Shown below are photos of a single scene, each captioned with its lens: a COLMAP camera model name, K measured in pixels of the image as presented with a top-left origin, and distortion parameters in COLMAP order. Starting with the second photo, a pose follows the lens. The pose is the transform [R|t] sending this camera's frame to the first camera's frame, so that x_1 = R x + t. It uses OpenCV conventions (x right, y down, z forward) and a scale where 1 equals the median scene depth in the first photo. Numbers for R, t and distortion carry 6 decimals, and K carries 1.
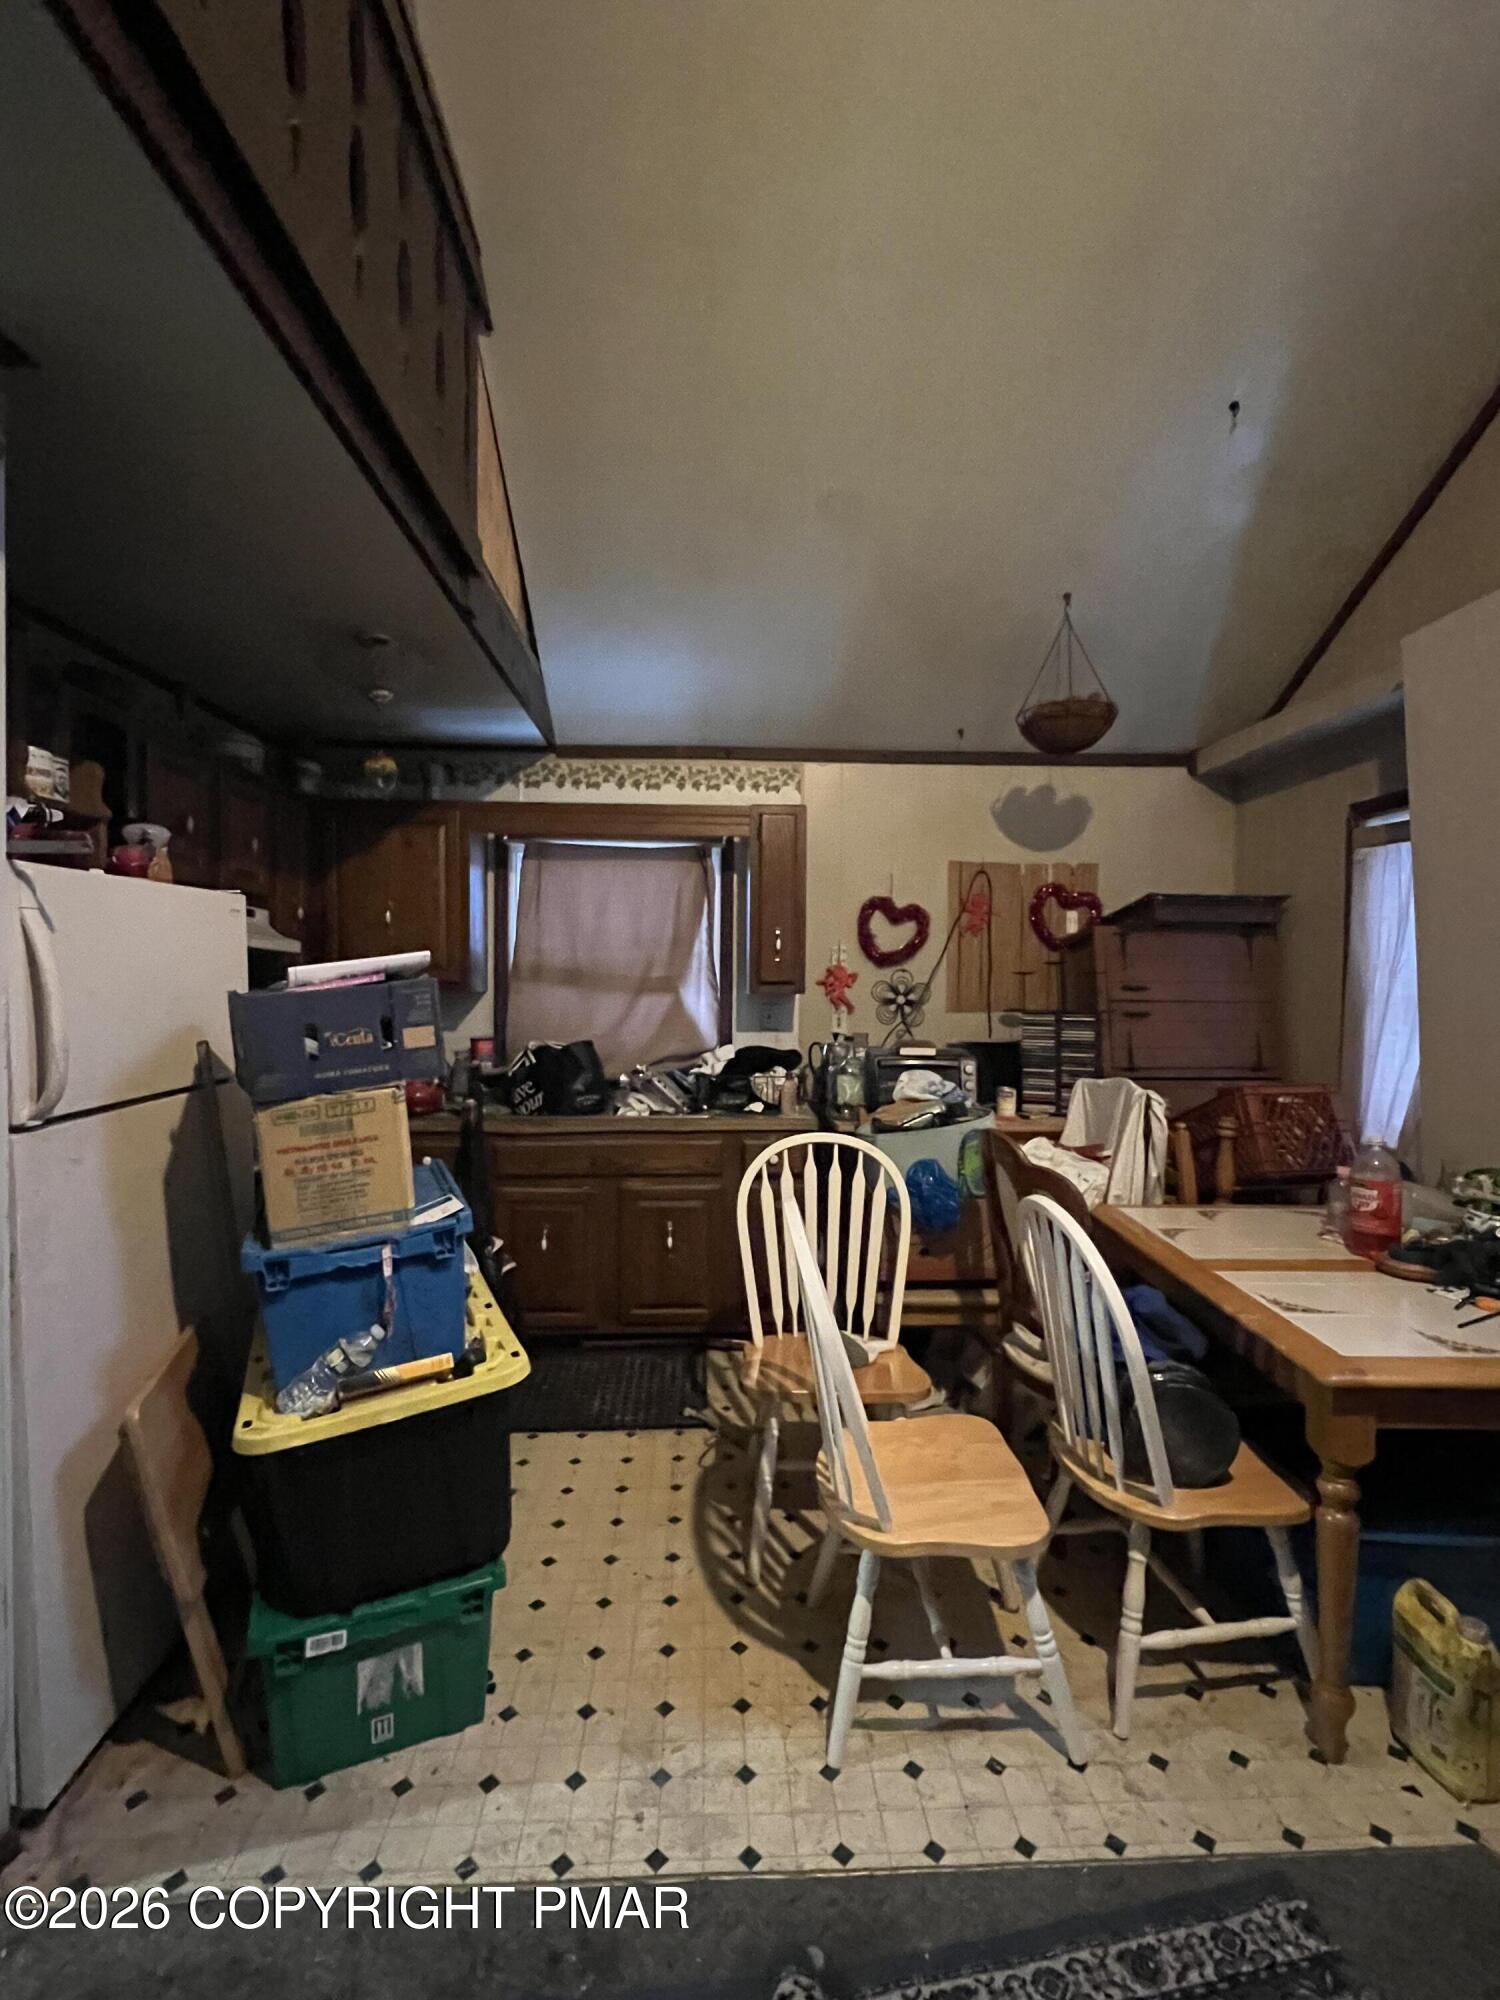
lens RADIAL K [[898.3, 0, 751.5], [0, 898.3, 1001.6], [0, 0, 1]] dist [-0.004448, 0.000599]
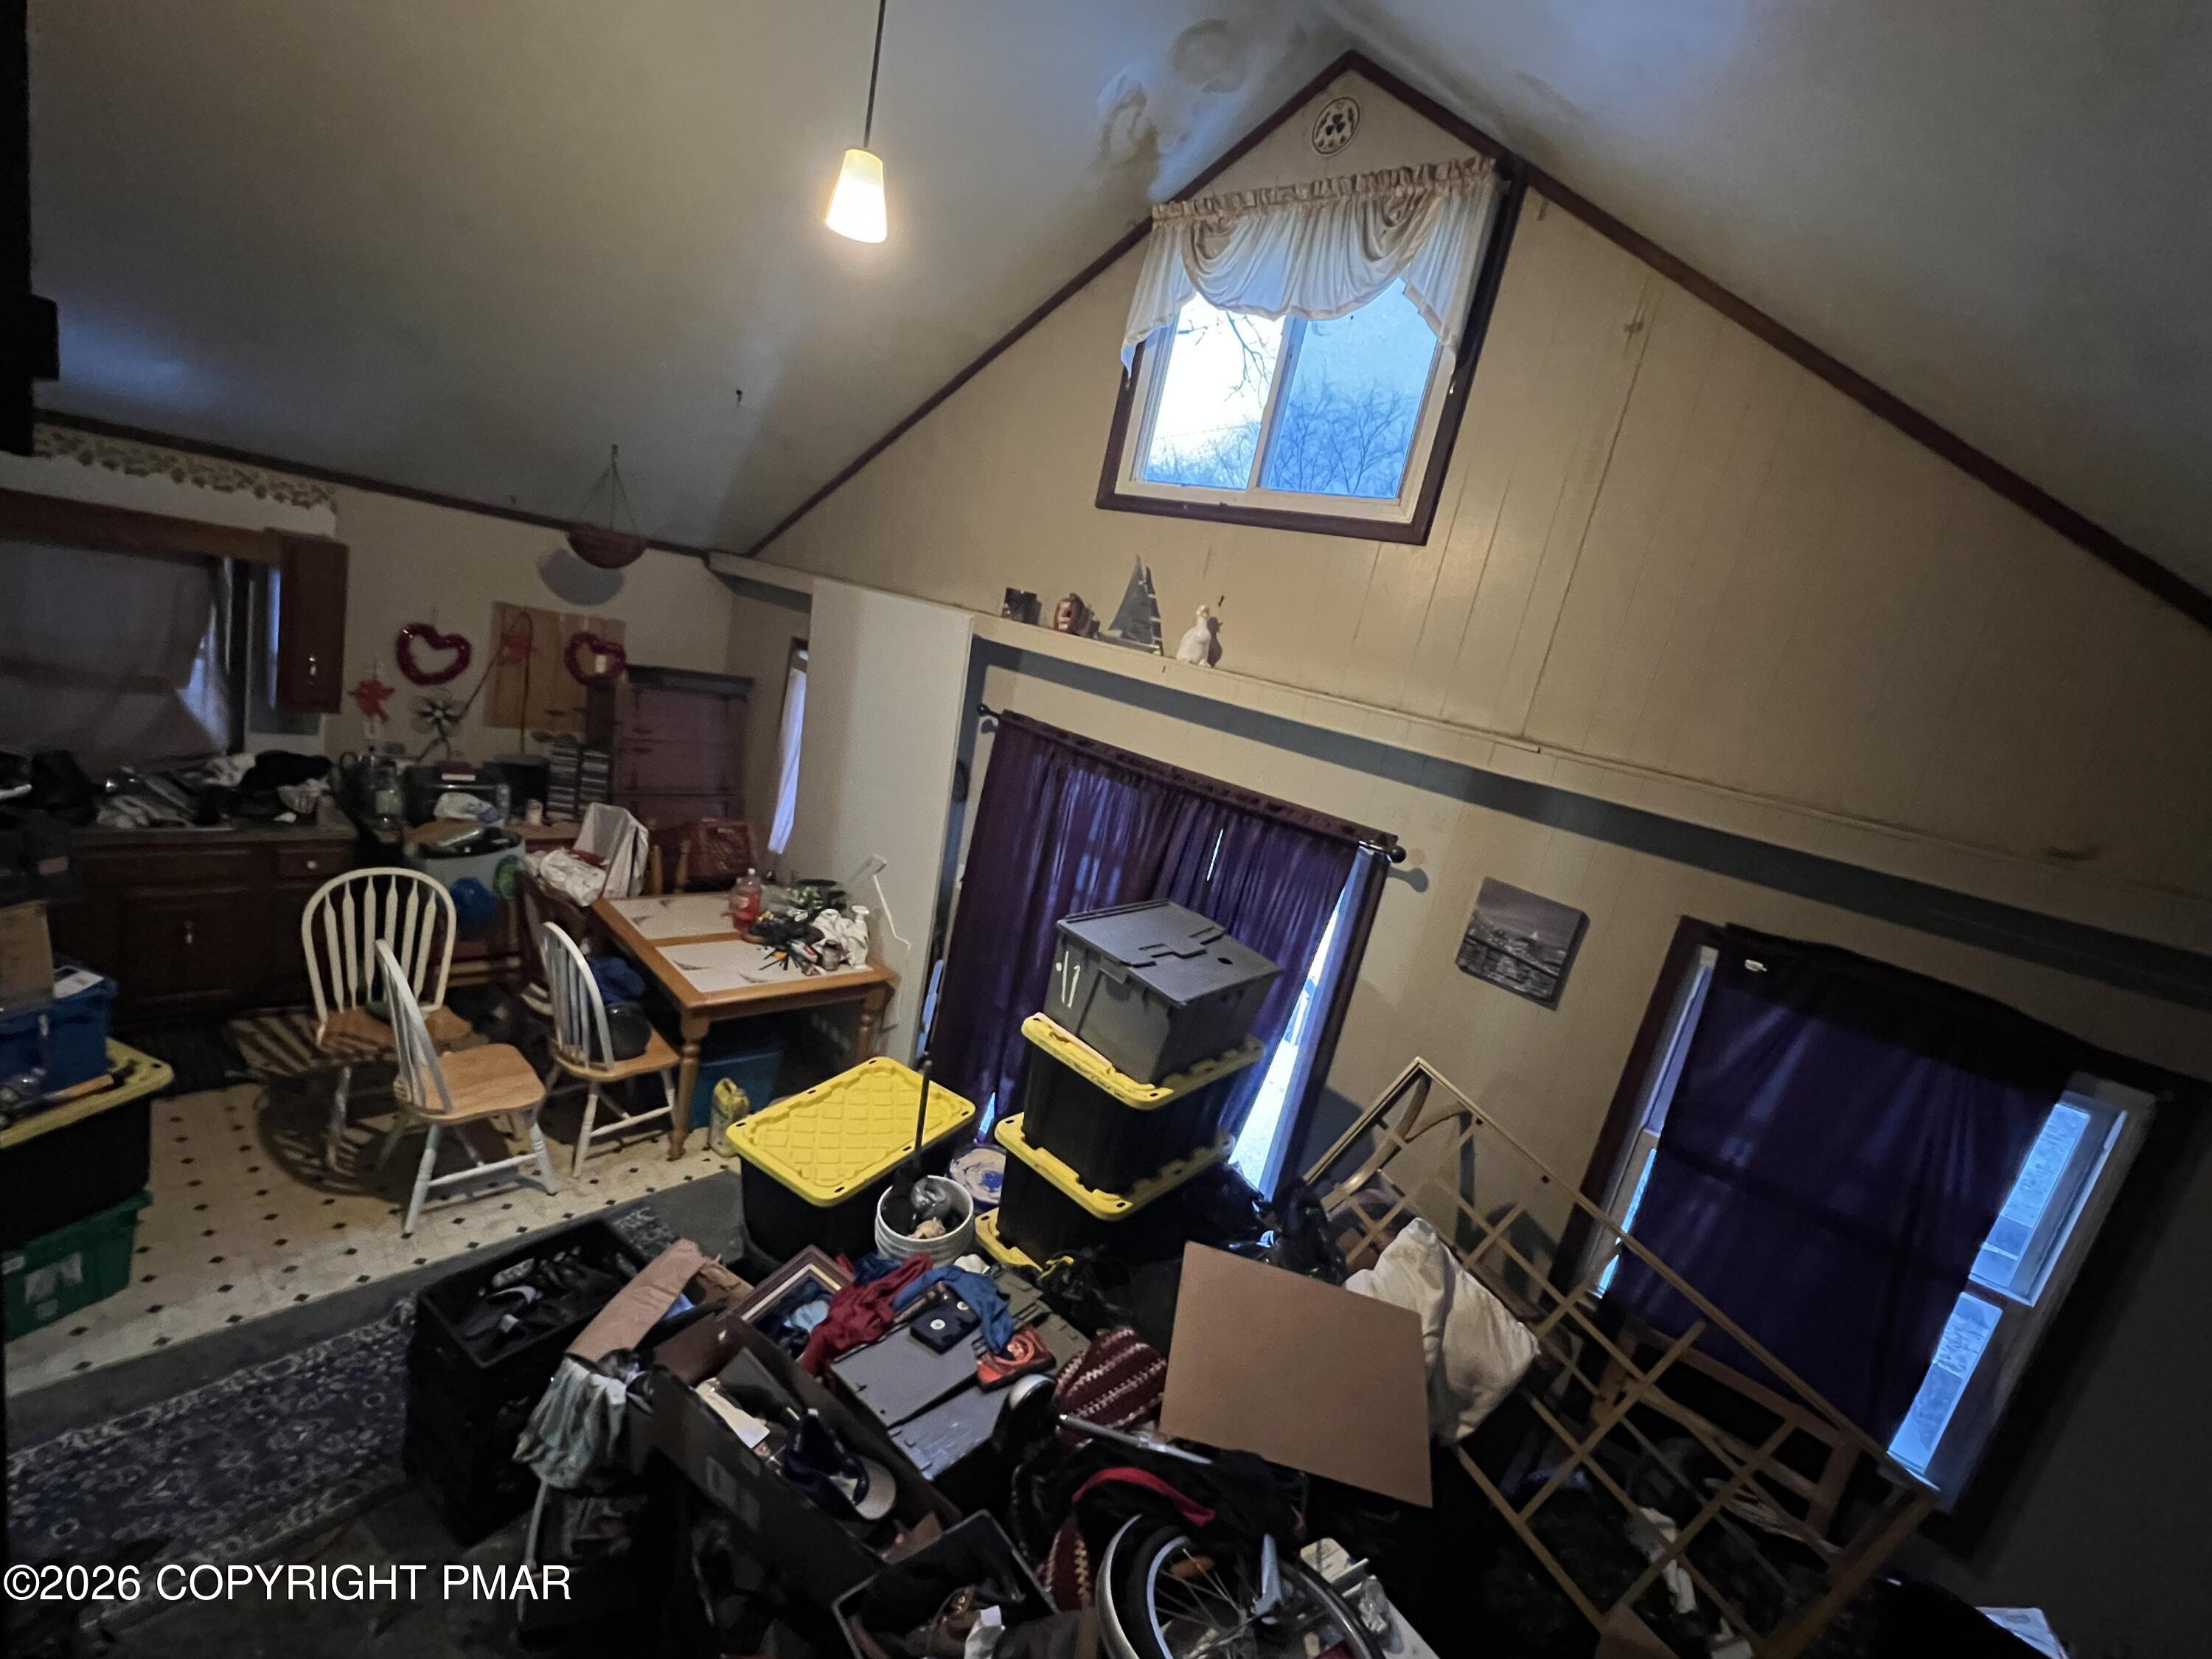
lens RADIAL K [[929.4, 0, 1100.9], [0, 929.4, 830.9], [0, 0, 1]] dist [-0.003415, -0.000265]
pose [[0.675004, -0.012682, 0.737705, -0.228539], [-0.191514, 0.962570, 0.191783, -0.398137], [-0.712525, -0.270735, 0.647310, -0.694260]]
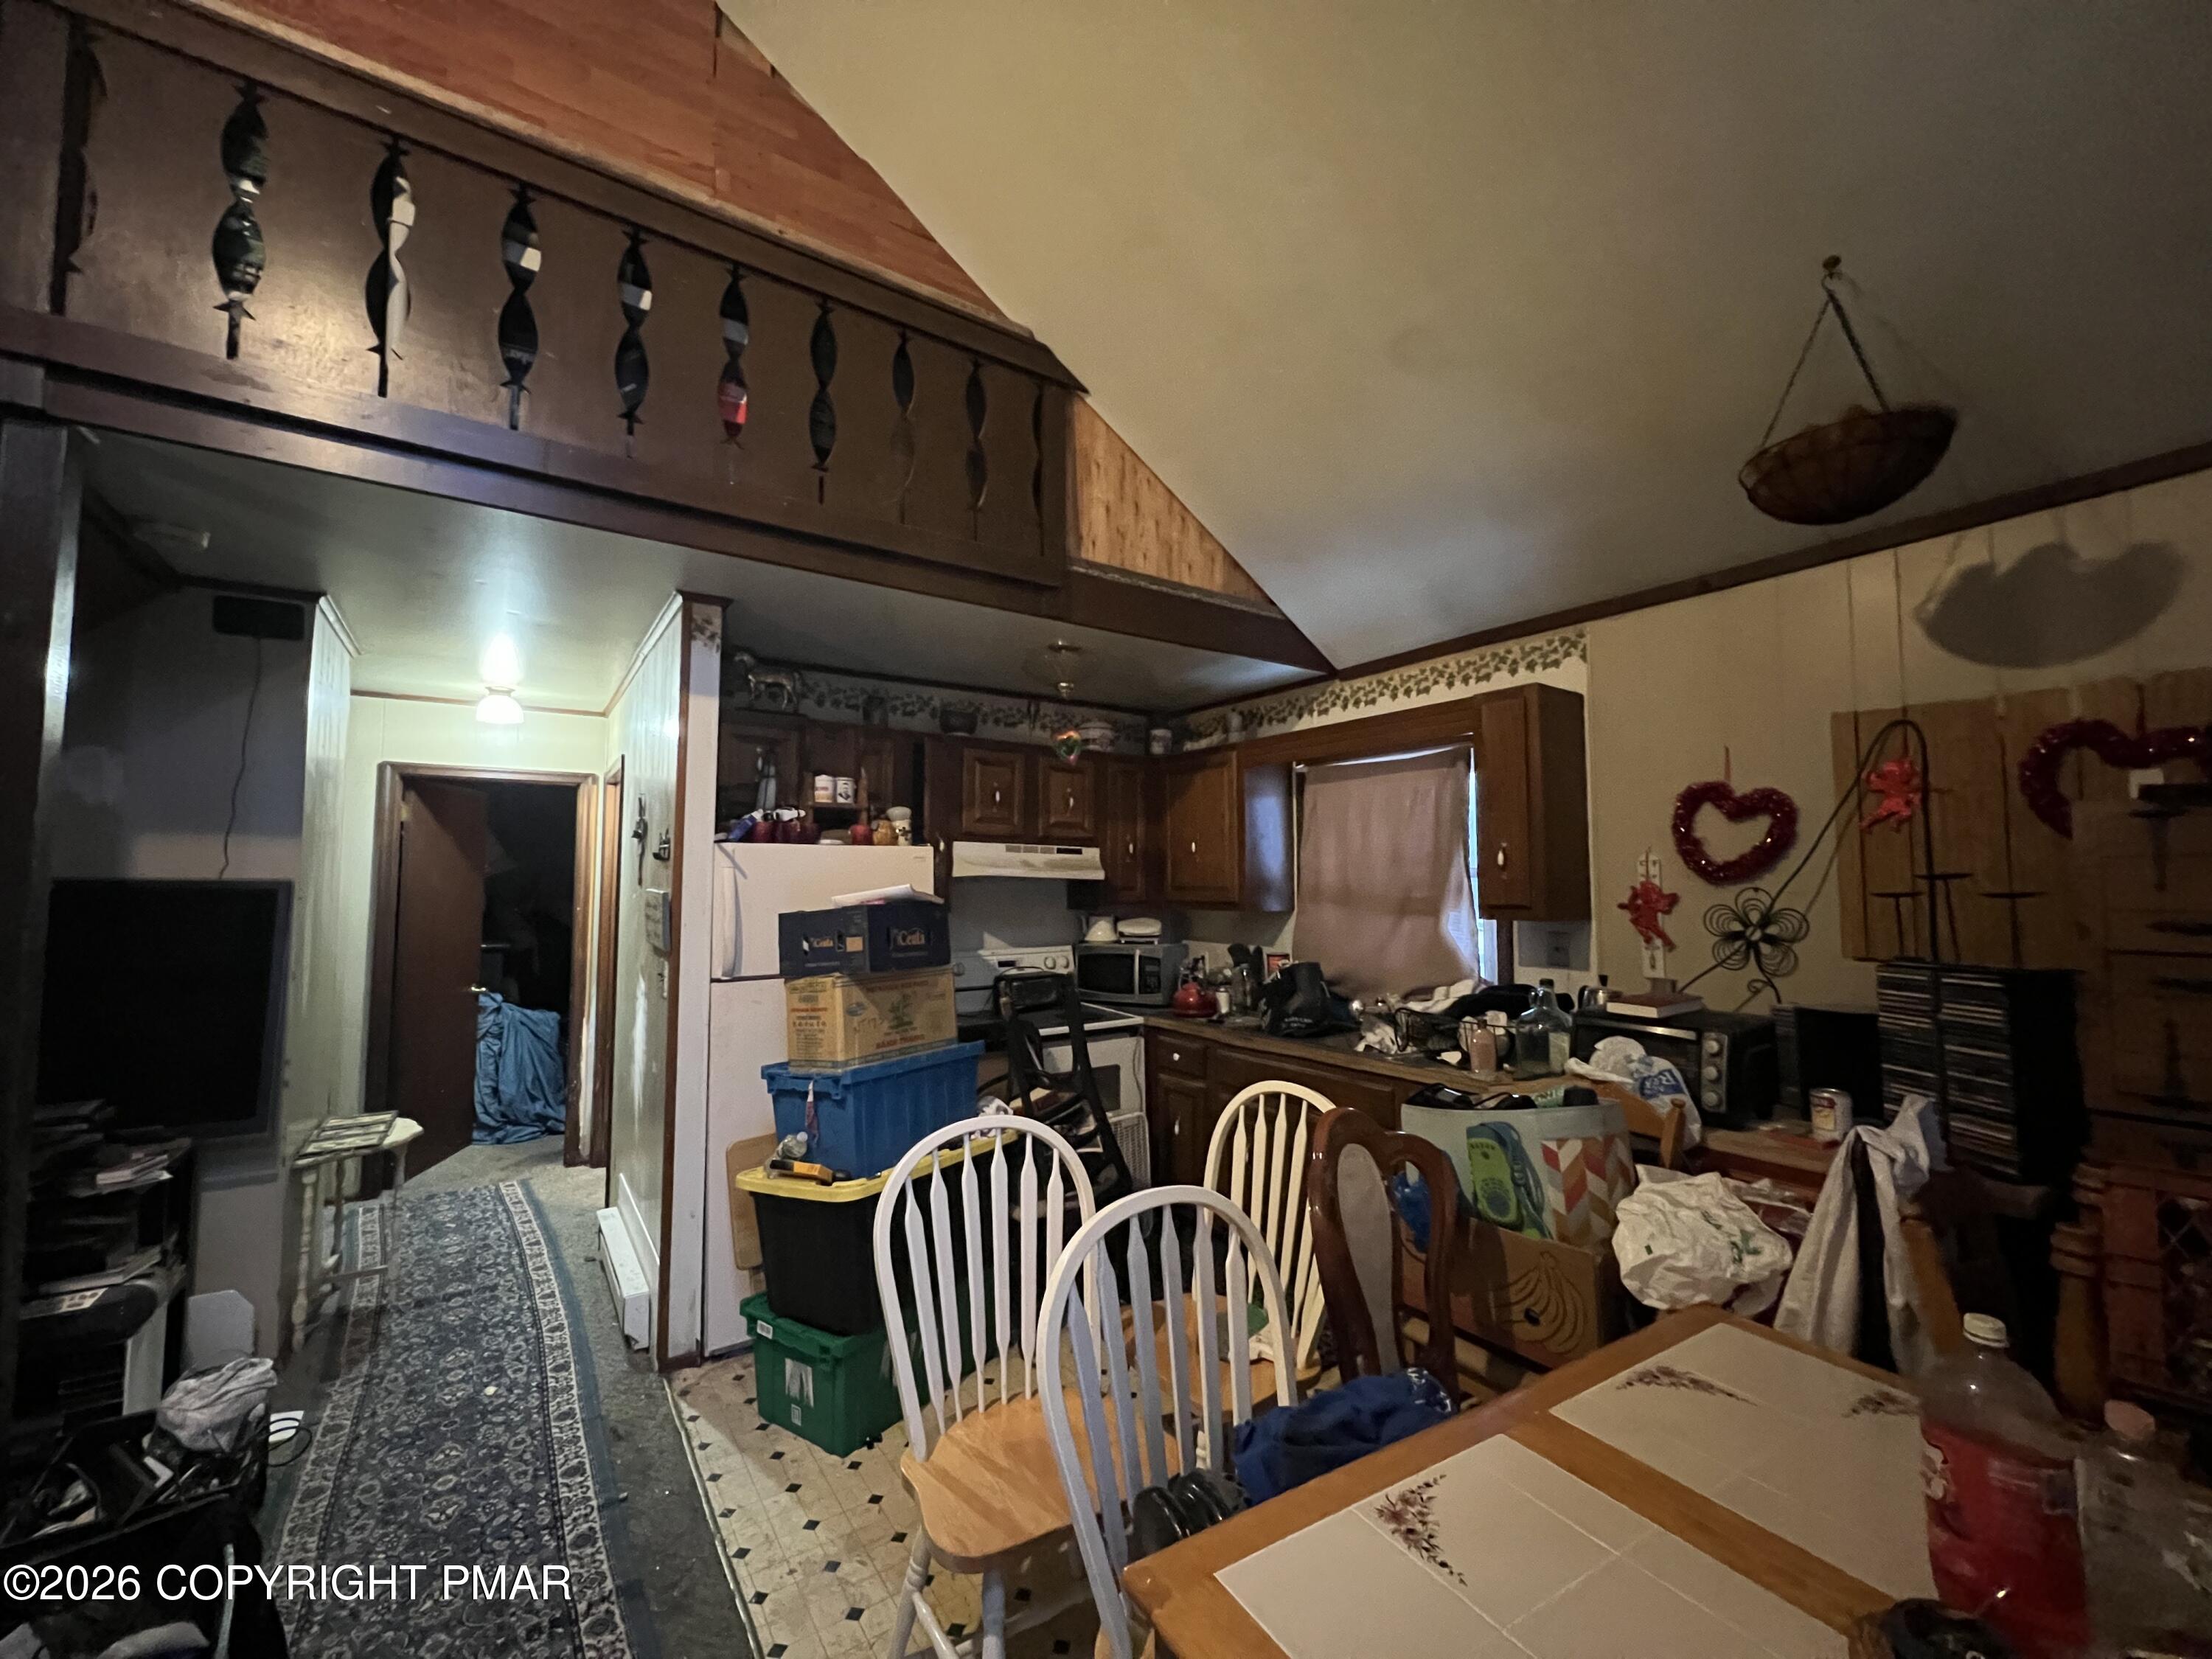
lens RADIAL K [[882.1, 0, 1110.0], [0, 882.1, 833.7], [0, 0, 1]] dist [-0.000365, -0.000280]
pose [[0.528621, -0.057369, -0.846917, 0.739060], [-0.019445, 0.996633, -0.079647, -0.023287], [0.848636, 0.058571, 0.525725, 0.399764]]
